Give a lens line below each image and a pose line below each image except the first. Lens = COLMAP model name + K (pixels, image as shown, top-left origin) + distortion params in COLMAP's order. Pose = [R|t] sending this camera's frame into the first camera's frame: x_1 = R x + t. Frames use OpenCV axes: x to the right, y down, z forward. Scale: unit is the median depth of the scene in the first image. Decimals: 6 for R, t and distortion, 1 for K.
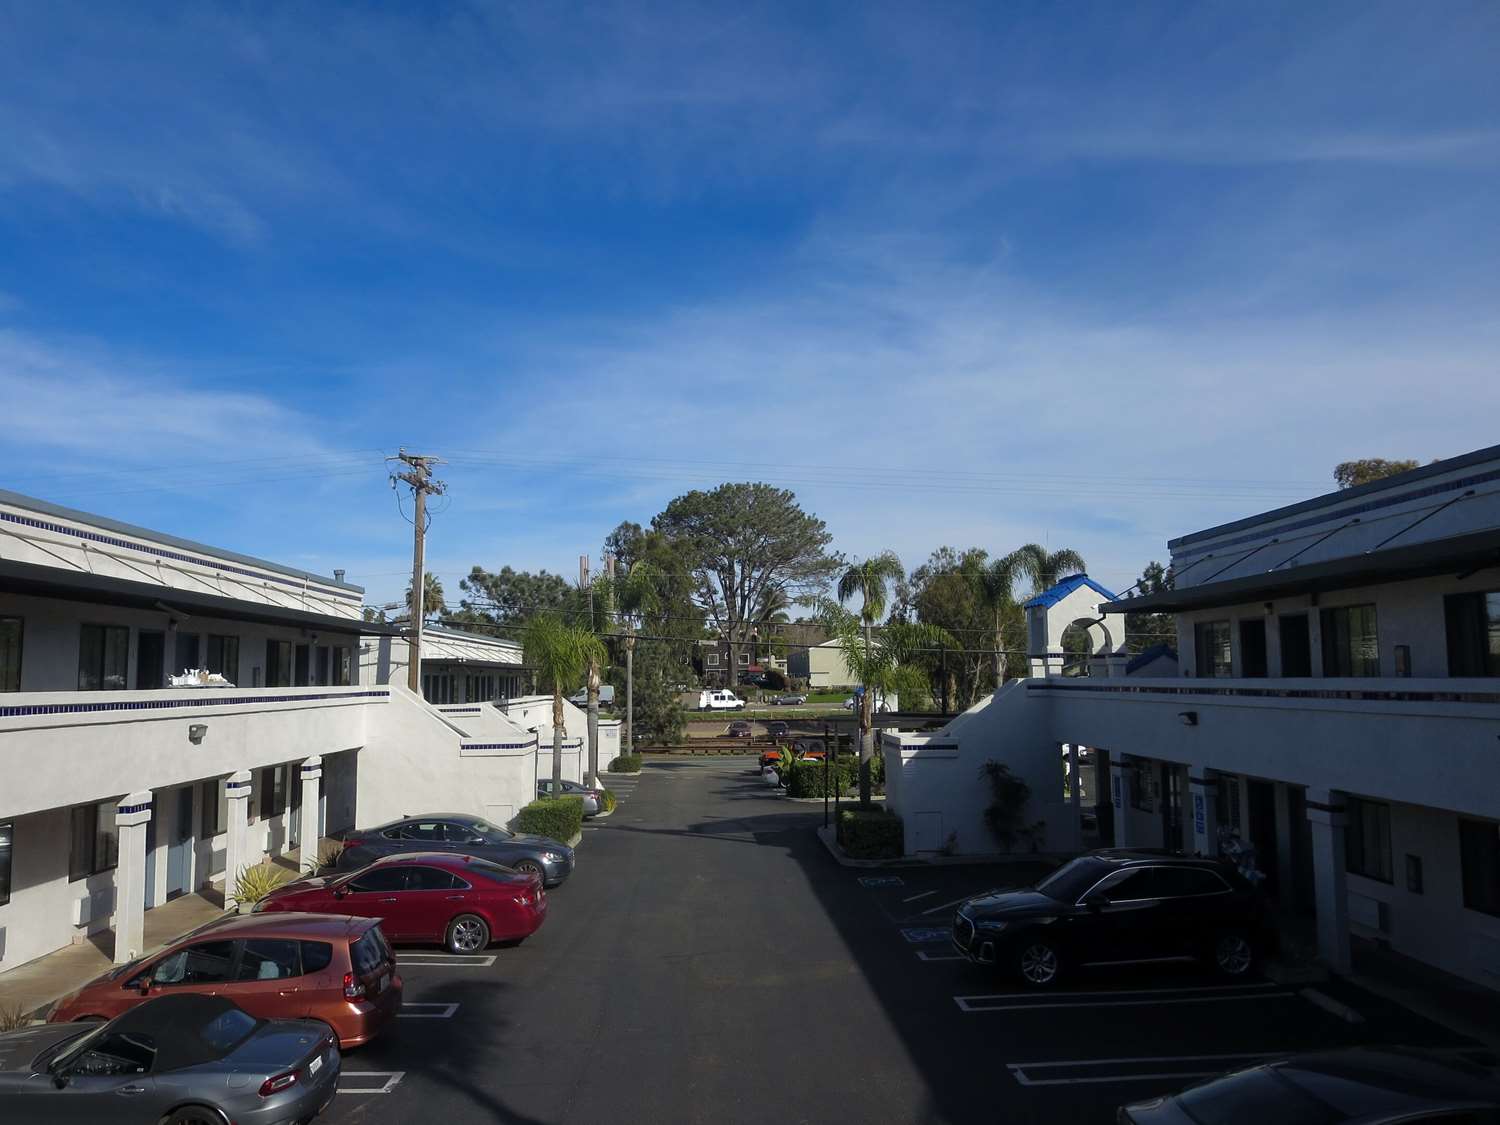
lens RADIAL K [[1058.6, 0, 757.0], [0, 1058.6, 561.6], [0, 0, 1]] dist [0.002302, -0.006577]
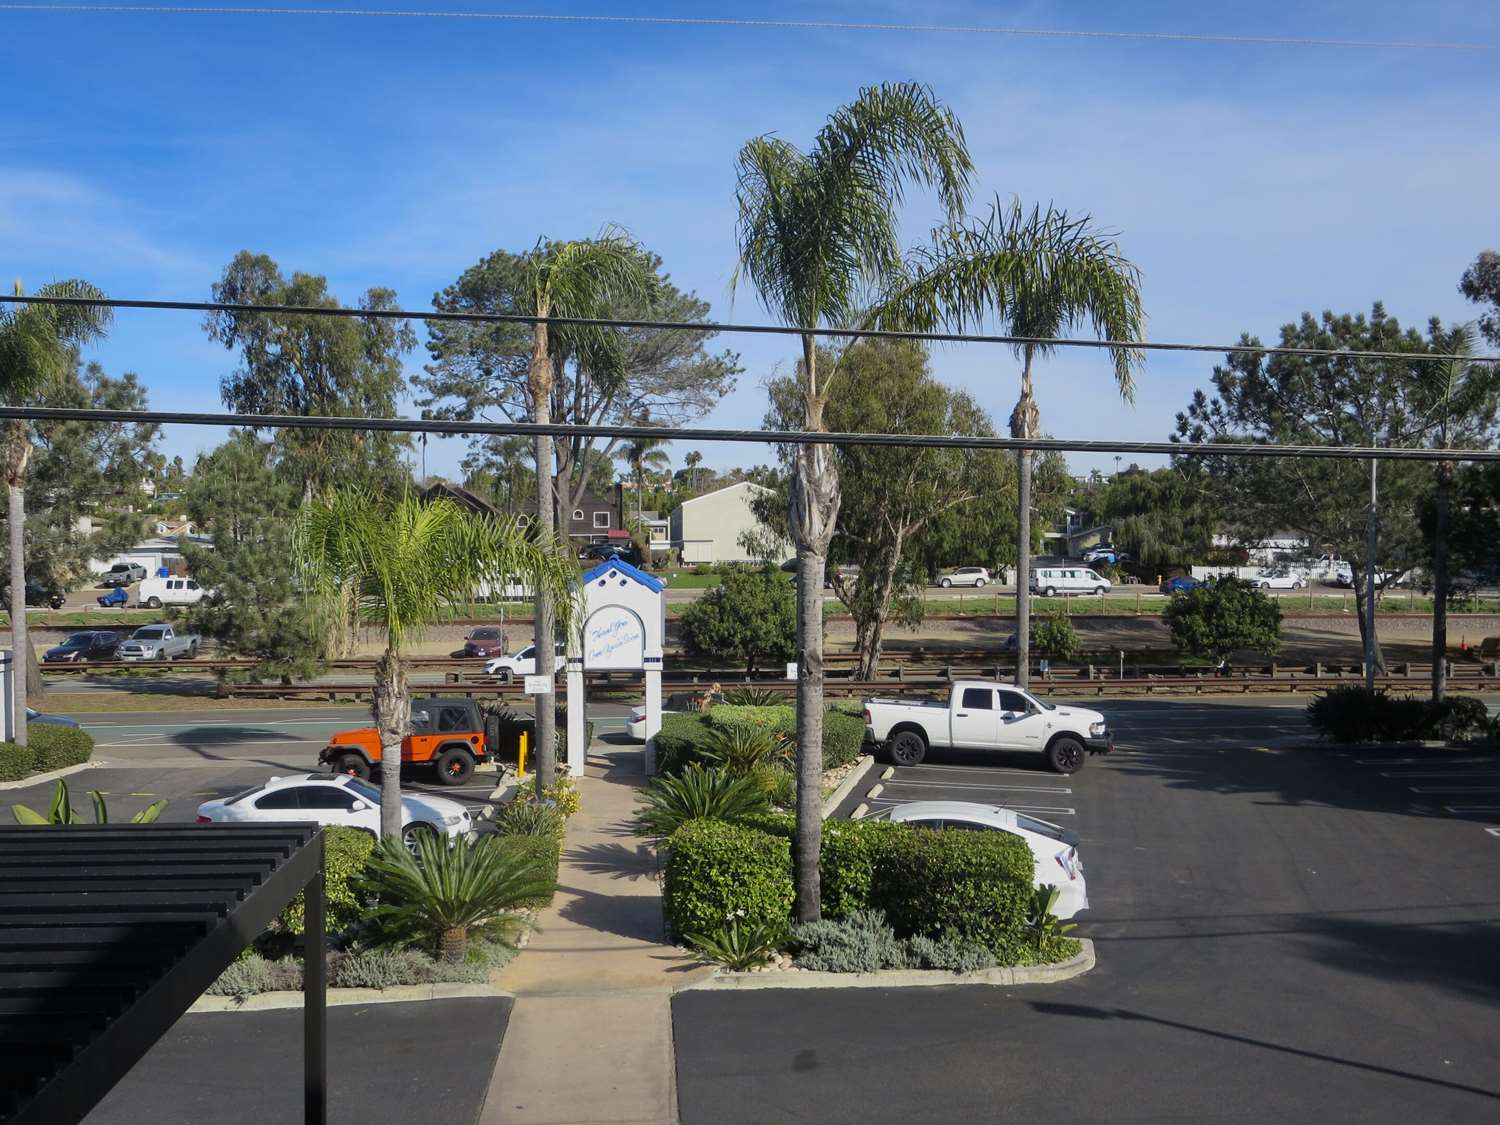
lens RADIAL K [[1324.5, 0, 744.2], [0, 1324.5, 562.4], [0, 0, 1]] dist [-0.005088, 0.015516]
pose [[0.999450, 0.004665, 0.032833, 0.060270], [-0.008599, 0.992652, 0.120701, 0.020460], [-0.032029, -0.120917, 0.992146, 0.198180]]
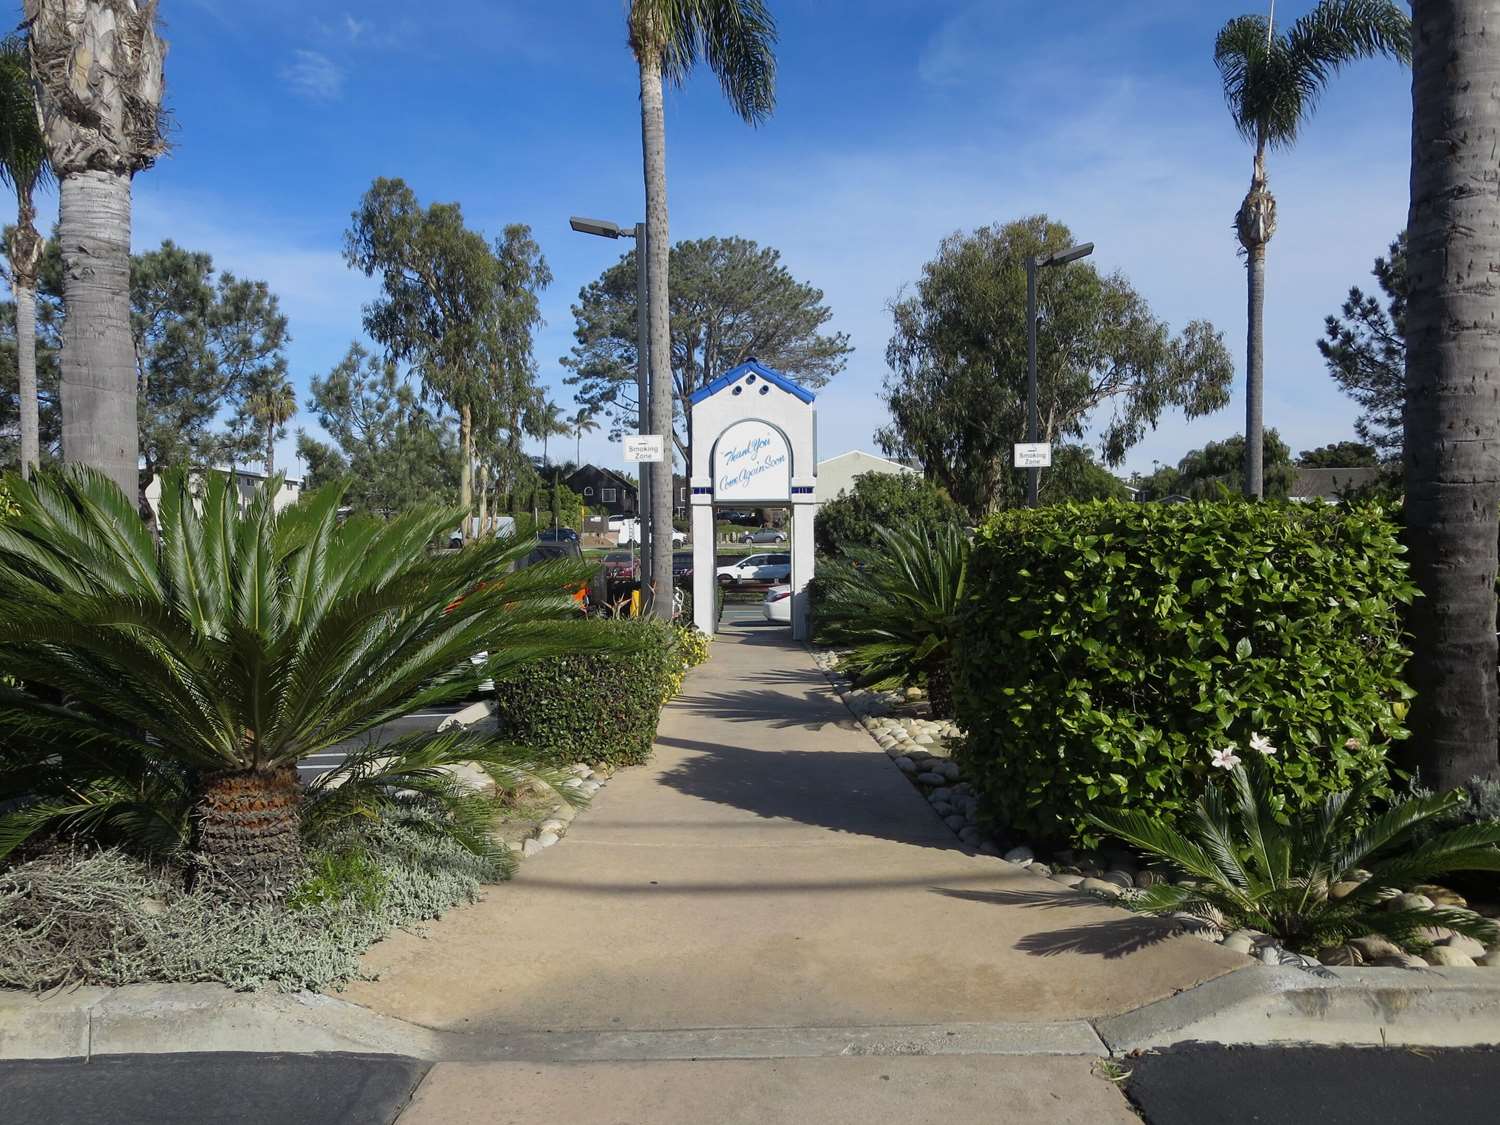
lens RADIAL K [[1058.6, 0, 753.0], [0, 1058.6, 562.2], [0, 0, 1]] dist [0.002302, -0.006577]
pose [[0.998788, -0.000958, -0.049210, 0.053117], [0.007137, 0.992062, 0.125548, 0.053532], [0.048699, -0.125747, 0.990866, 0.275176]]
